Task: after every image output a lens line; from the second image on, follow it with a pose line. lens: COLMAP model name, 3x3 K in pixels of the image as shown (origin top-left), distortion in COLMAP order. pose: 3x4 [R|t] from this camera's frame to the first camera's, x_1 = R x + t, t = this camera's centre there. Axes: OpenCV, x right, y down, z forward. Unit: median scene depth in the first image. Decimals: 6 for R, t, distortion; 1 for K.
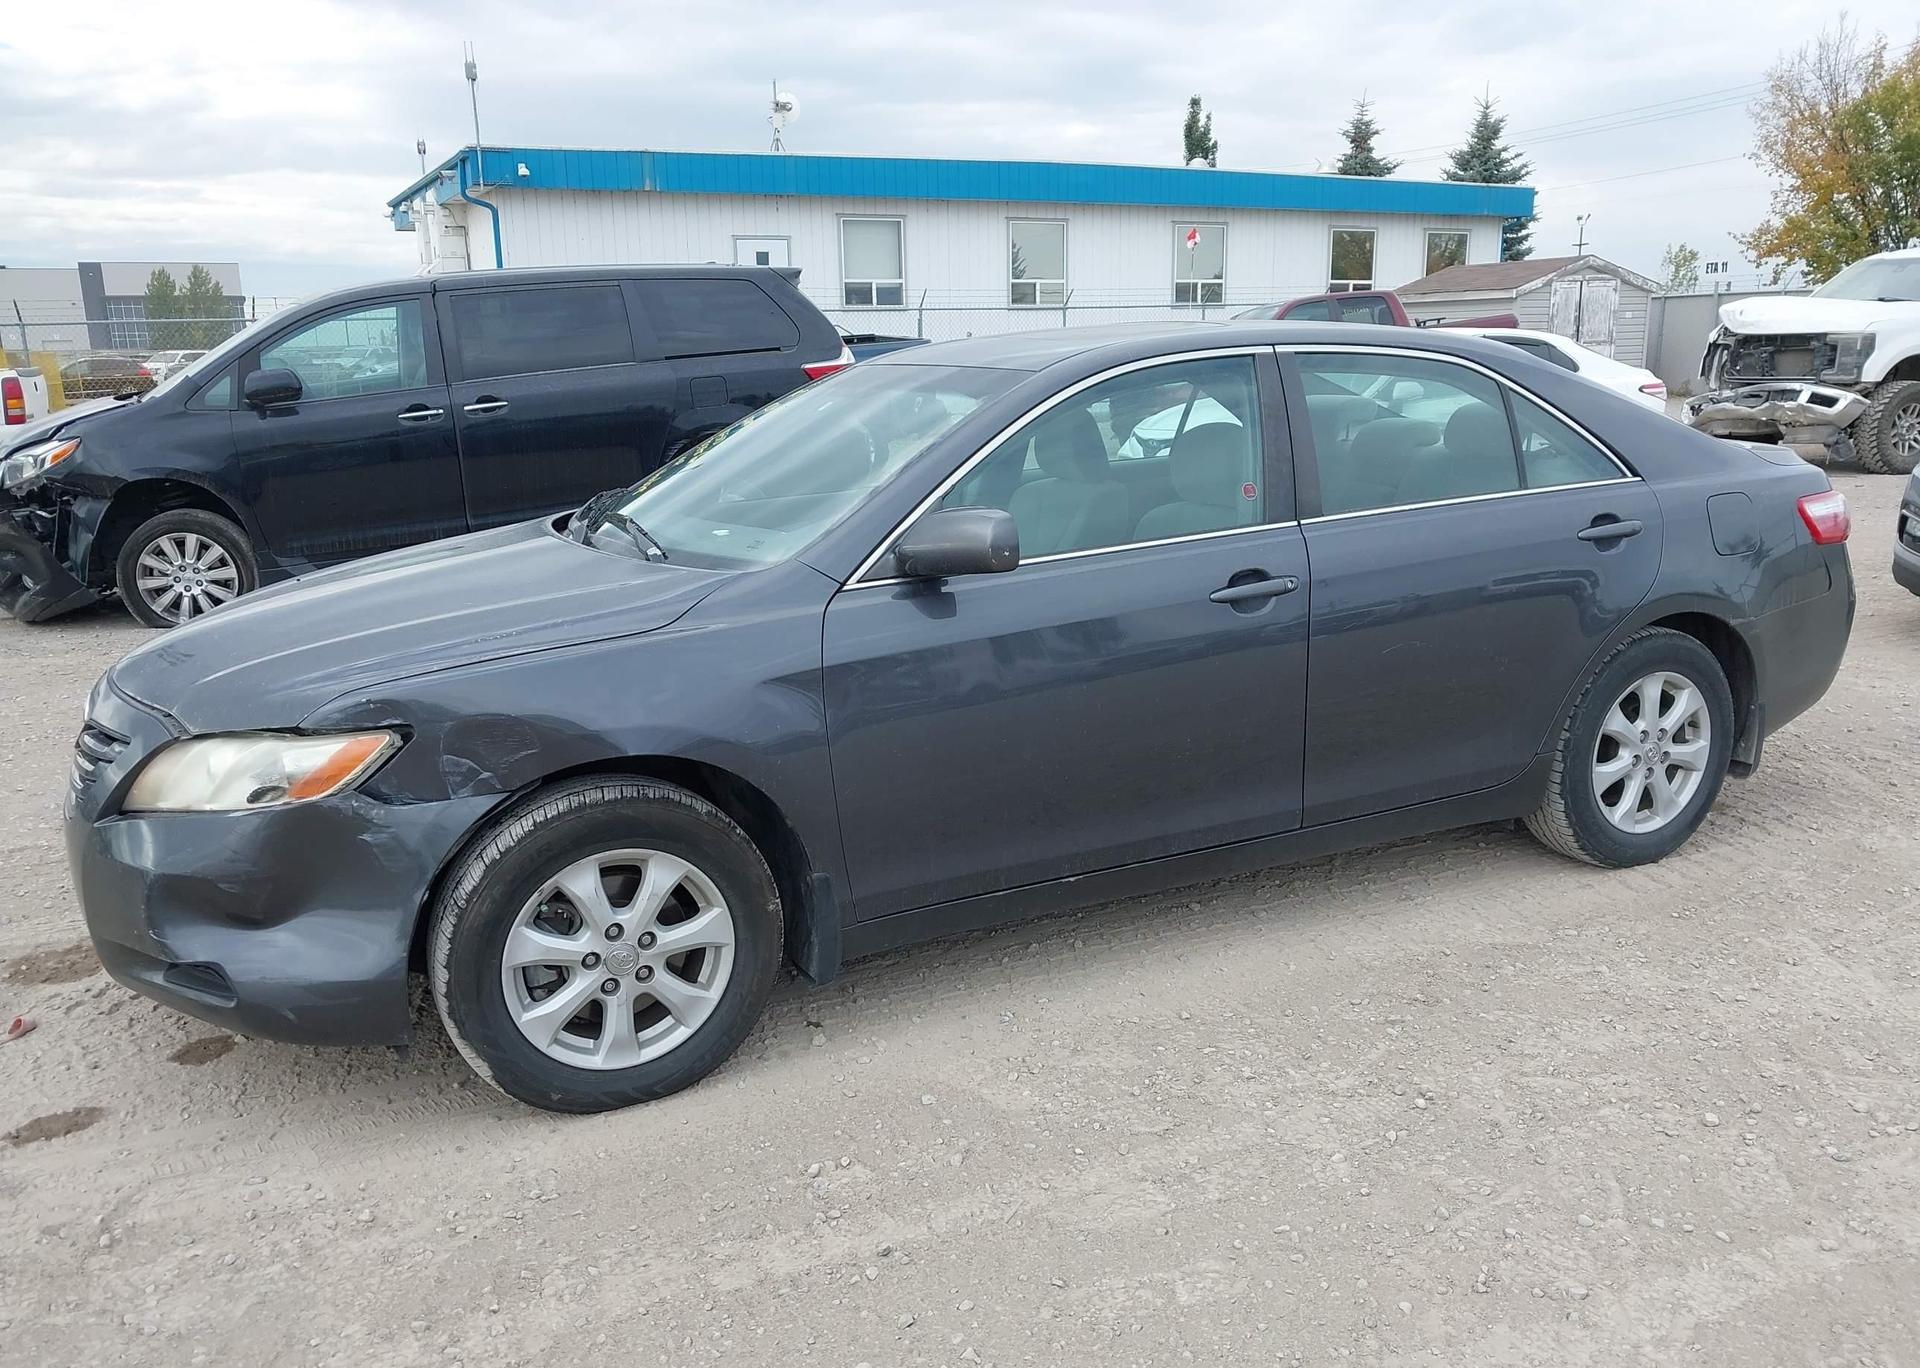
lens RADIAL K [[1540.0, 0, 965.9], [0, 1540.0, 720.6], [0, 0, 1]] dist [0.013771, -0.009007]
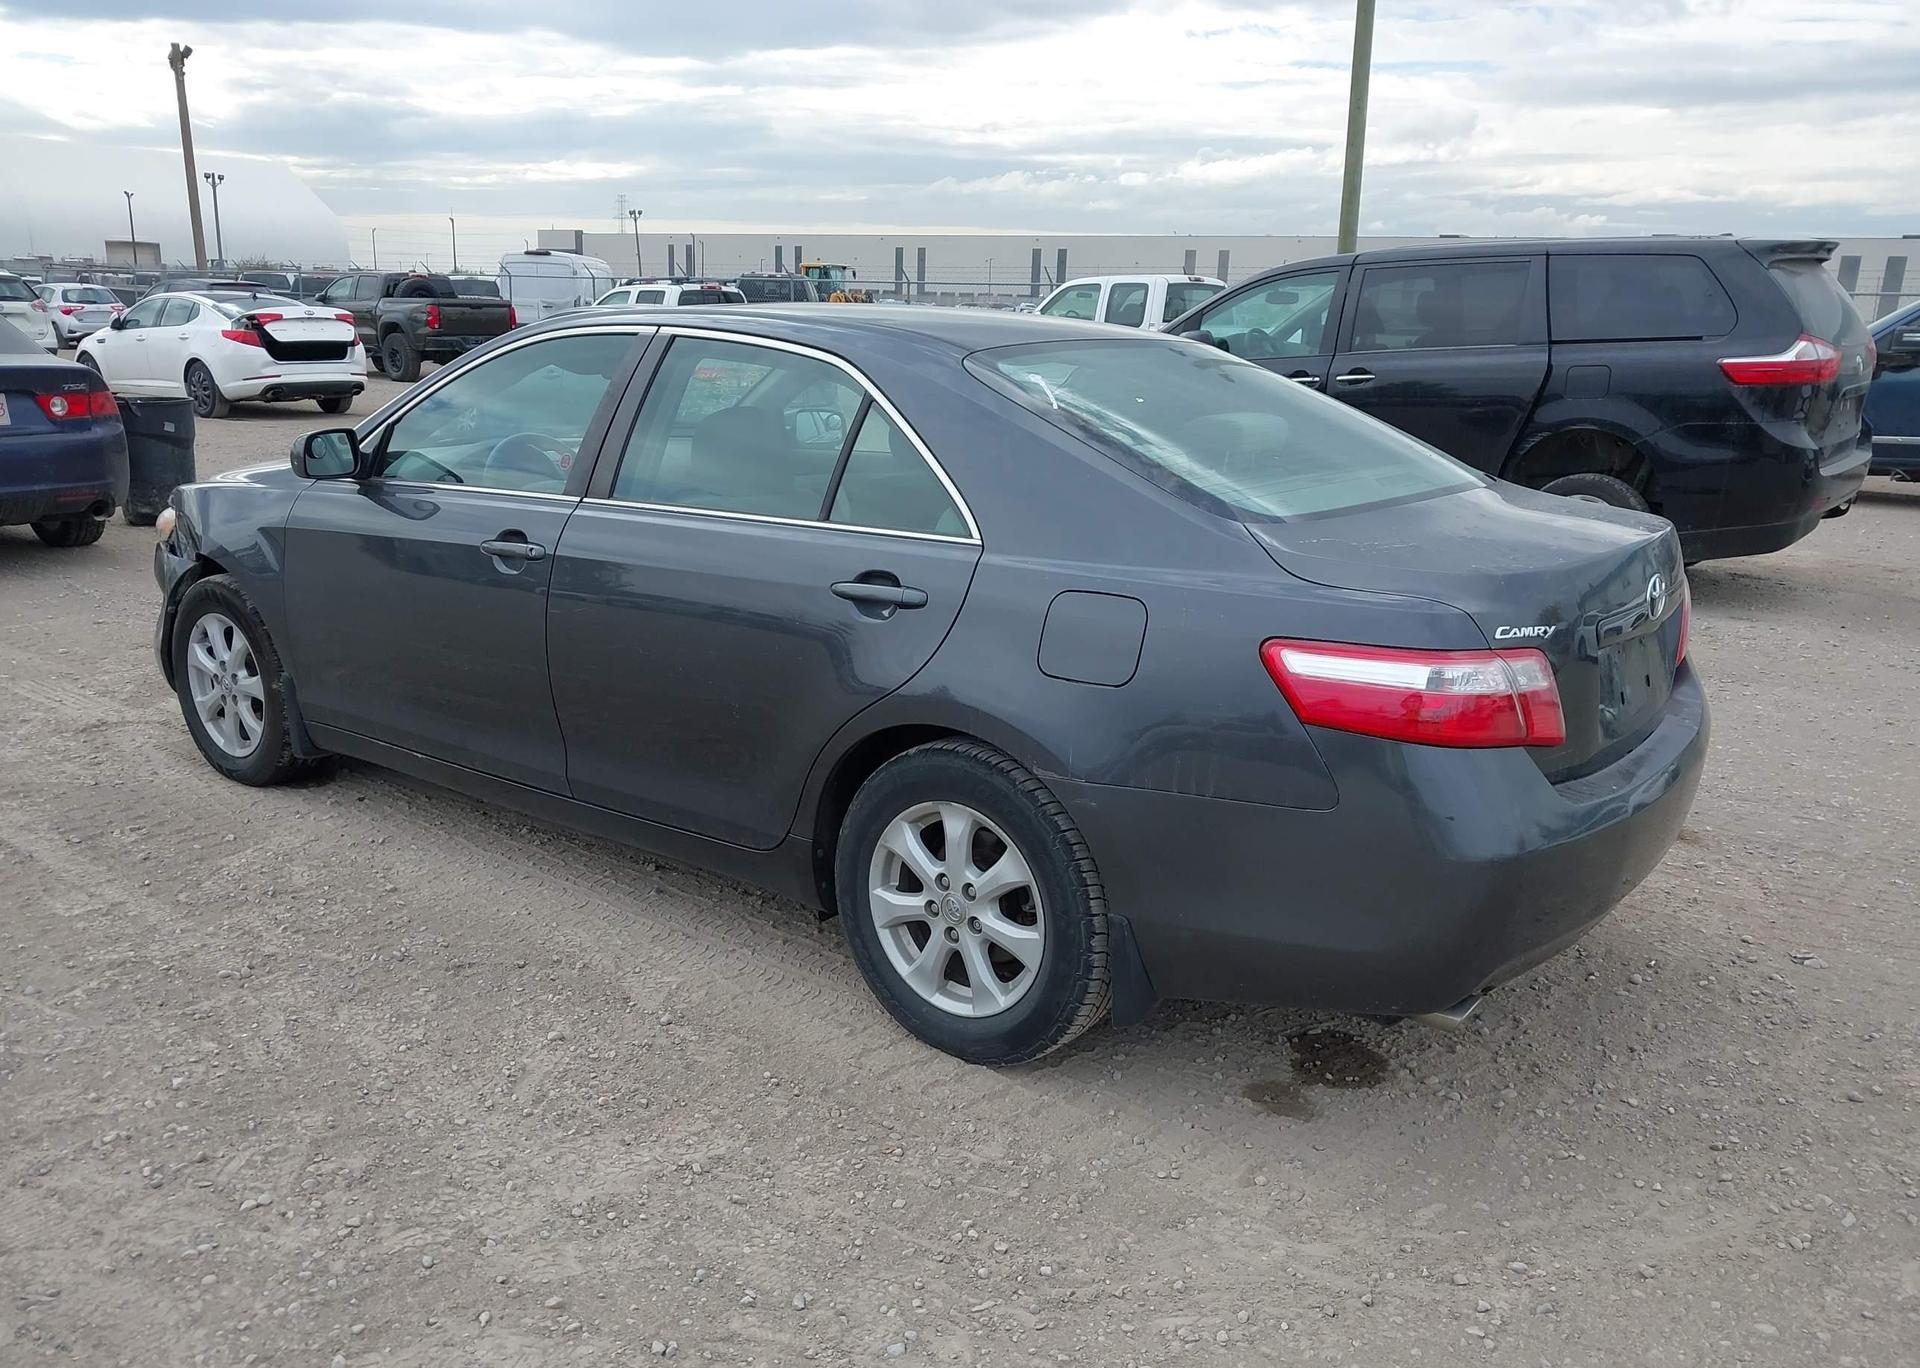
lens RADIAL K [[1540.0, 0, 948.0], [0, 1540.0, 702.9], [0, 0, 1]] dist [0.013771, -0.009007]
pose [[0.435888, 0.258092, -0.862201, 1.053594], [-0.251751, 0.954722, 0.158514, -0.189944], [0.864073, 0.147966, 0.481127, 0.629455]]
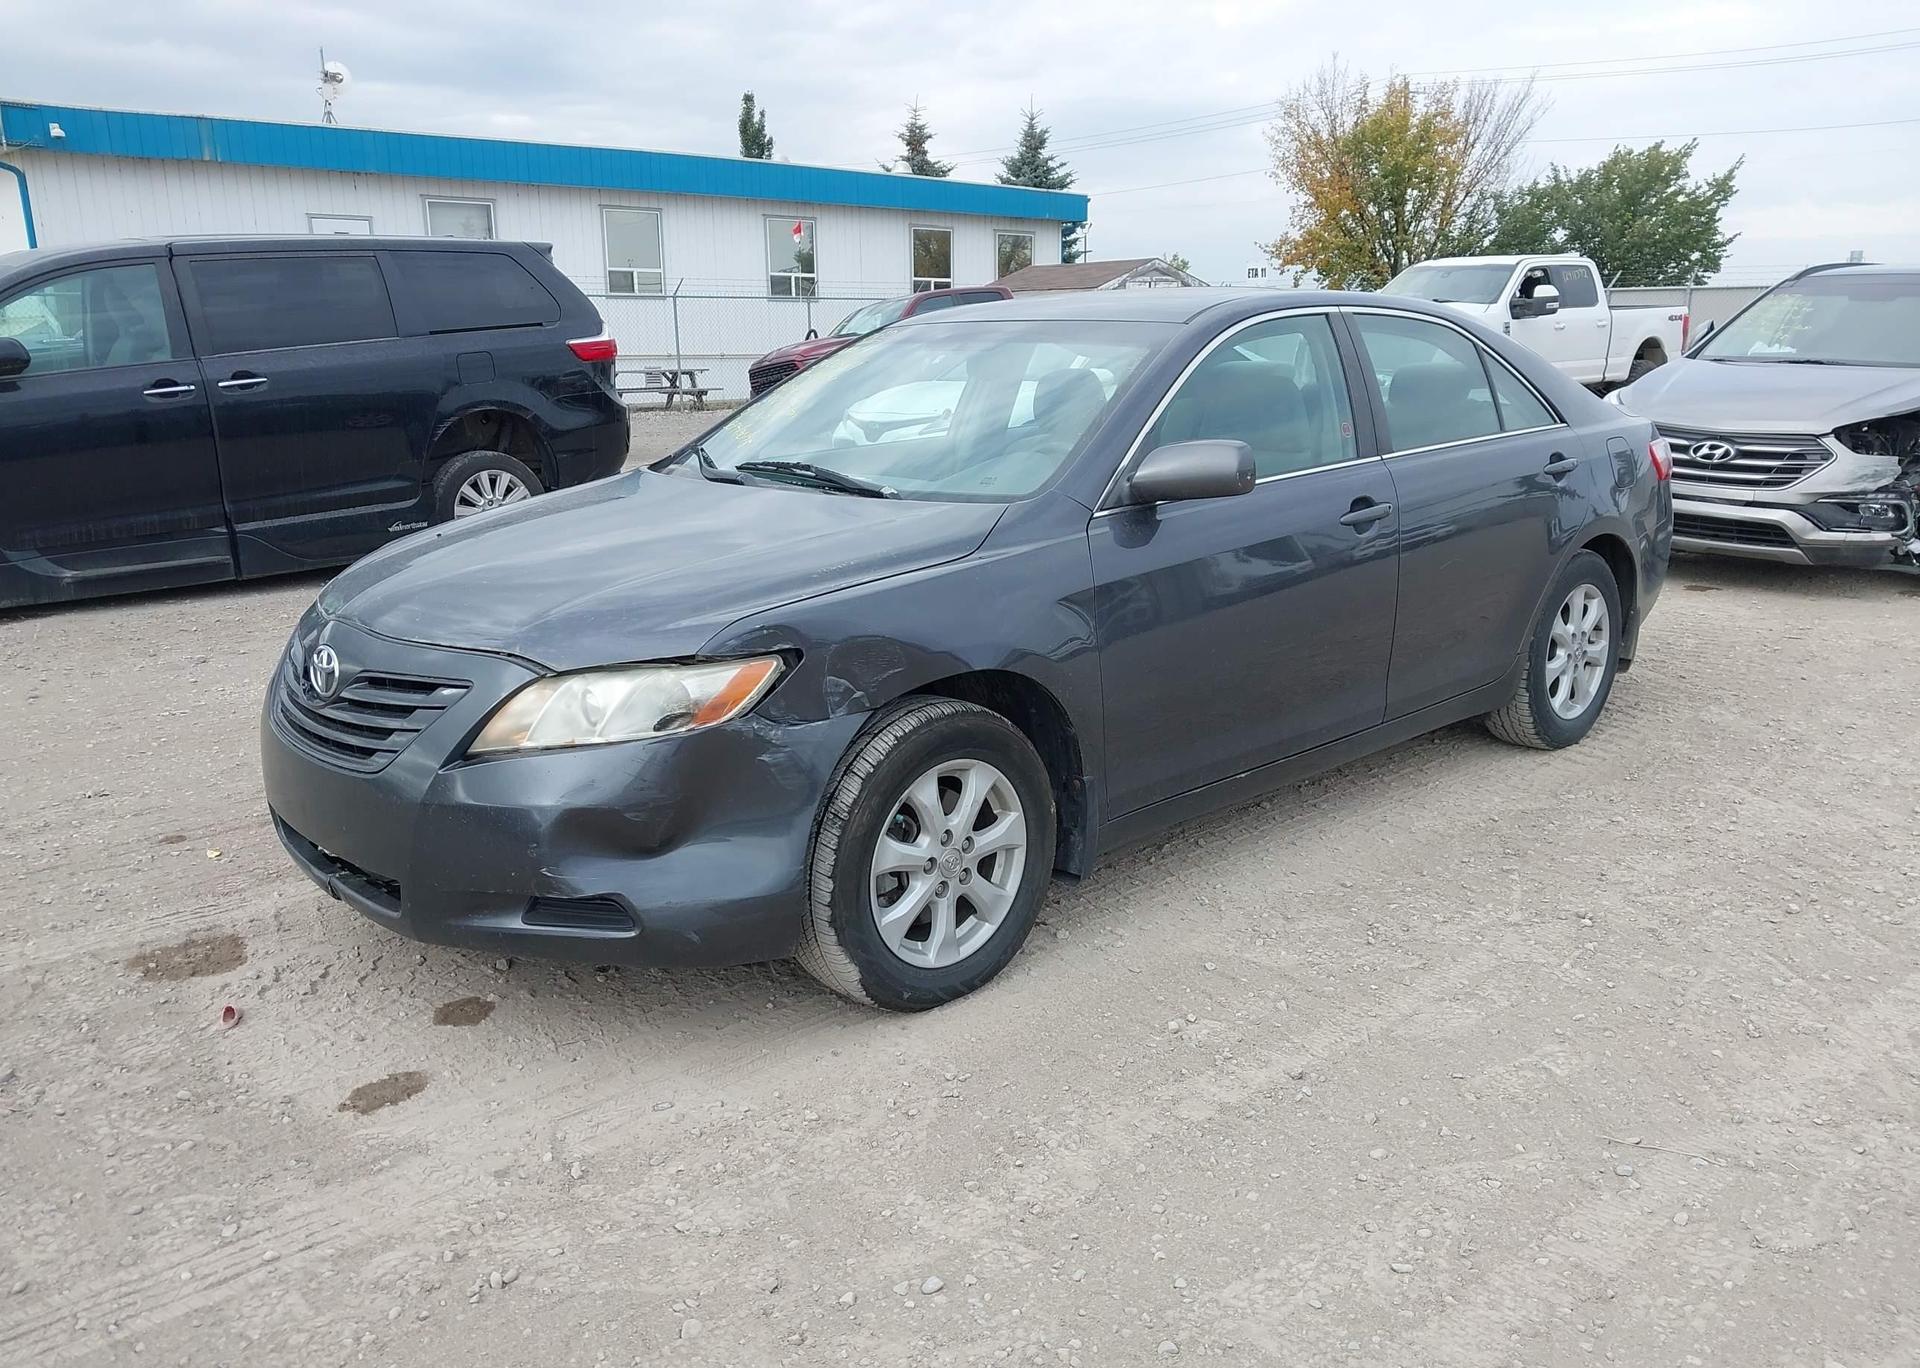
lens RADIAL K [[1540.0, 0, 967.4], [0, 1540.0, 719.6], [0, 0, 1]] dist [0.013771, -0.009007]
pose [[0.954291, -0.062438, 0.292284, -0.371021], [0.062233, 0.998011, 0.010010, 0.031990], [-0.292327, 0.008637, 0.956279, -0.018982]]
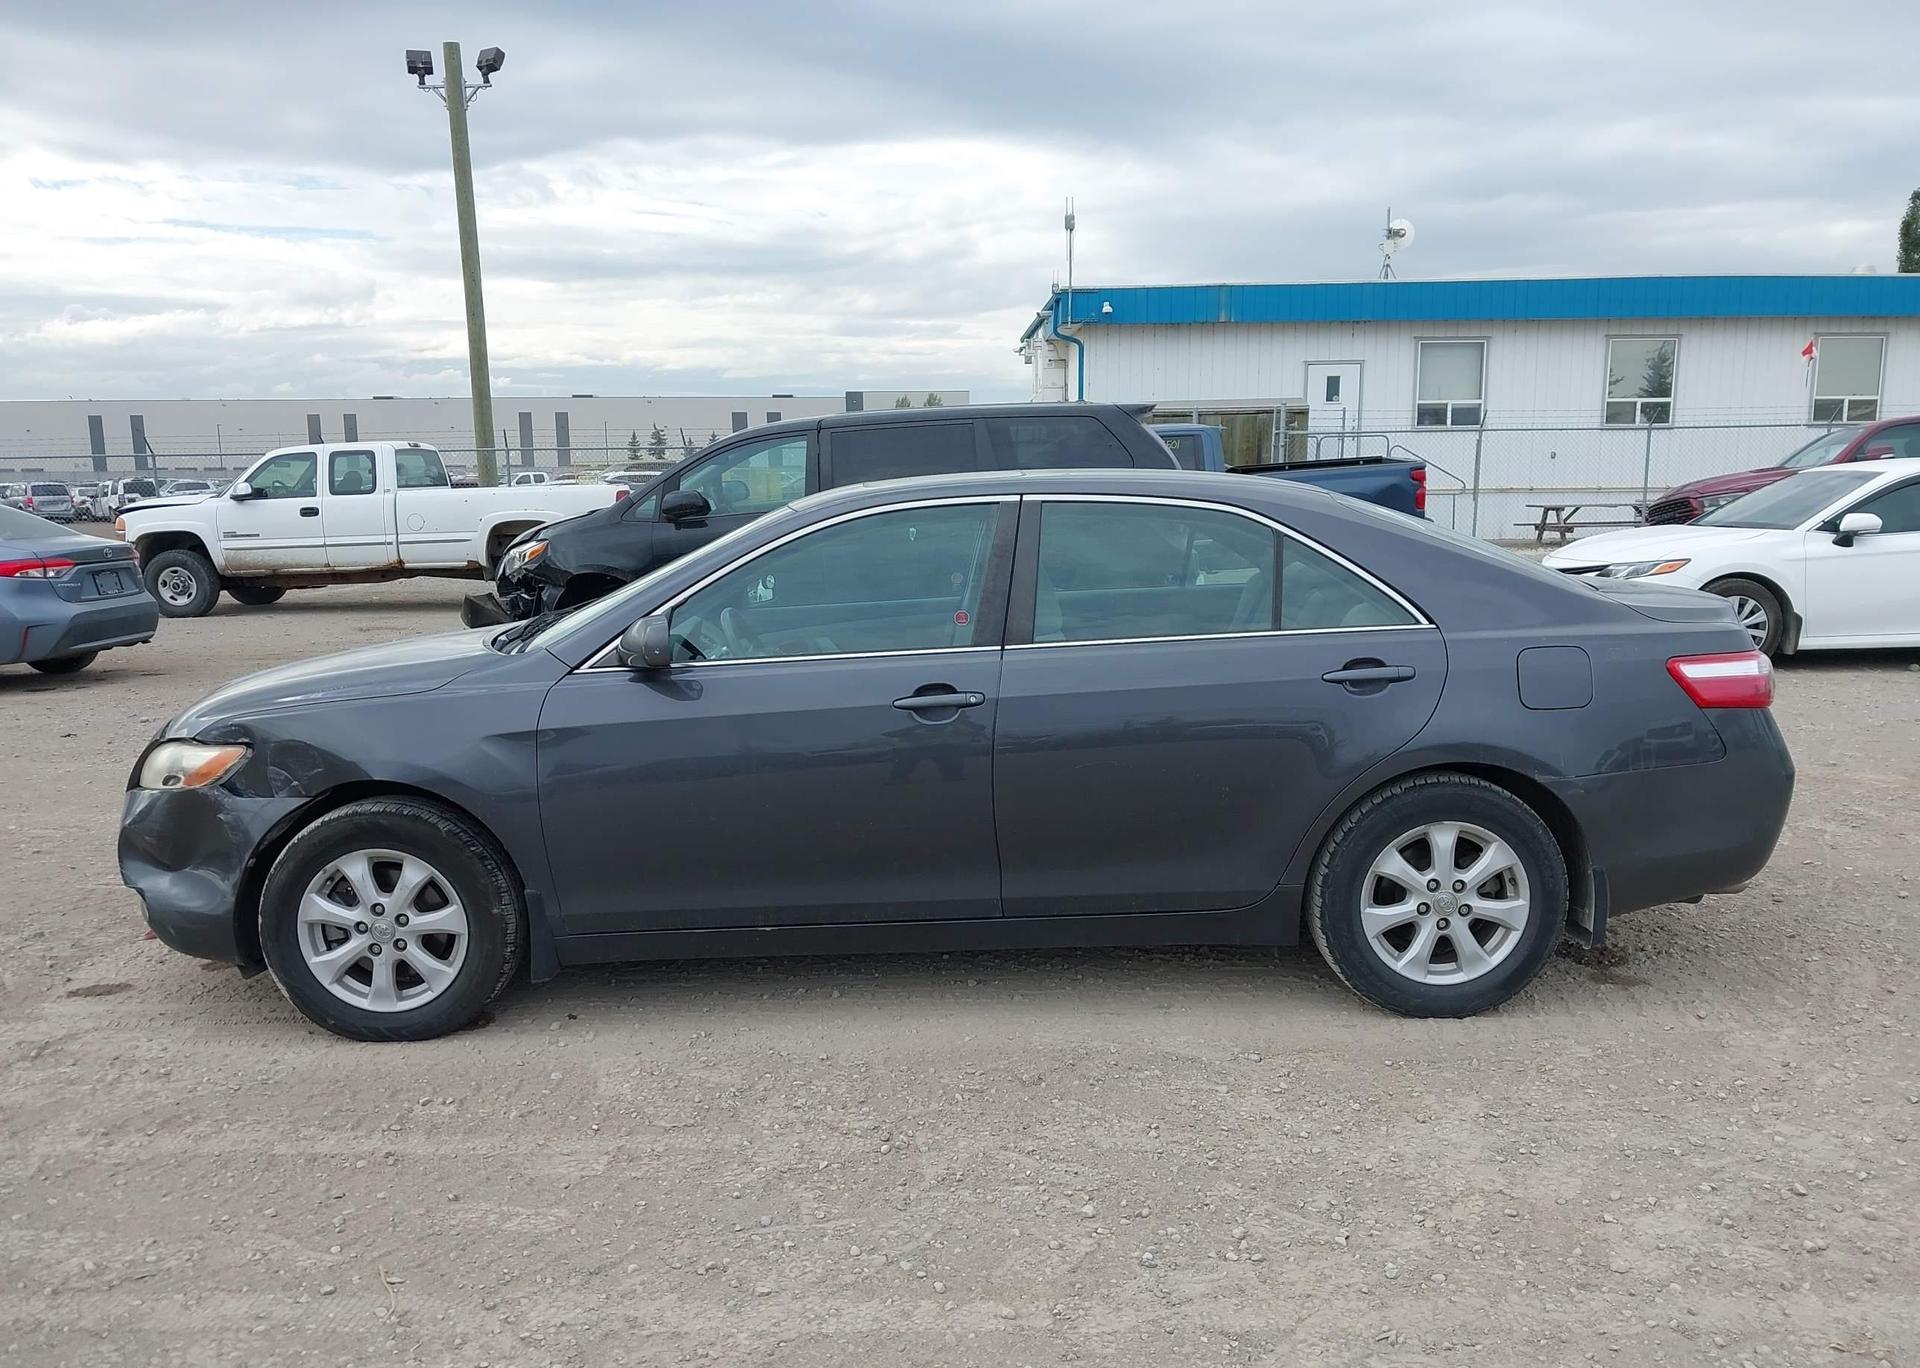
lens RADIAL K [[1540.0, 0, 955.4], [0, 1540.0, 714.8], [0, 0, 1]] dist [0.013771, -0.009007]
pose [[0.901073, 0.076509, -0.426865, 0.574127], [-0.108502, 0.992782, -0.051098, -0.014194], [0.419874, 0.092358, 0.902871, -0.028285]]
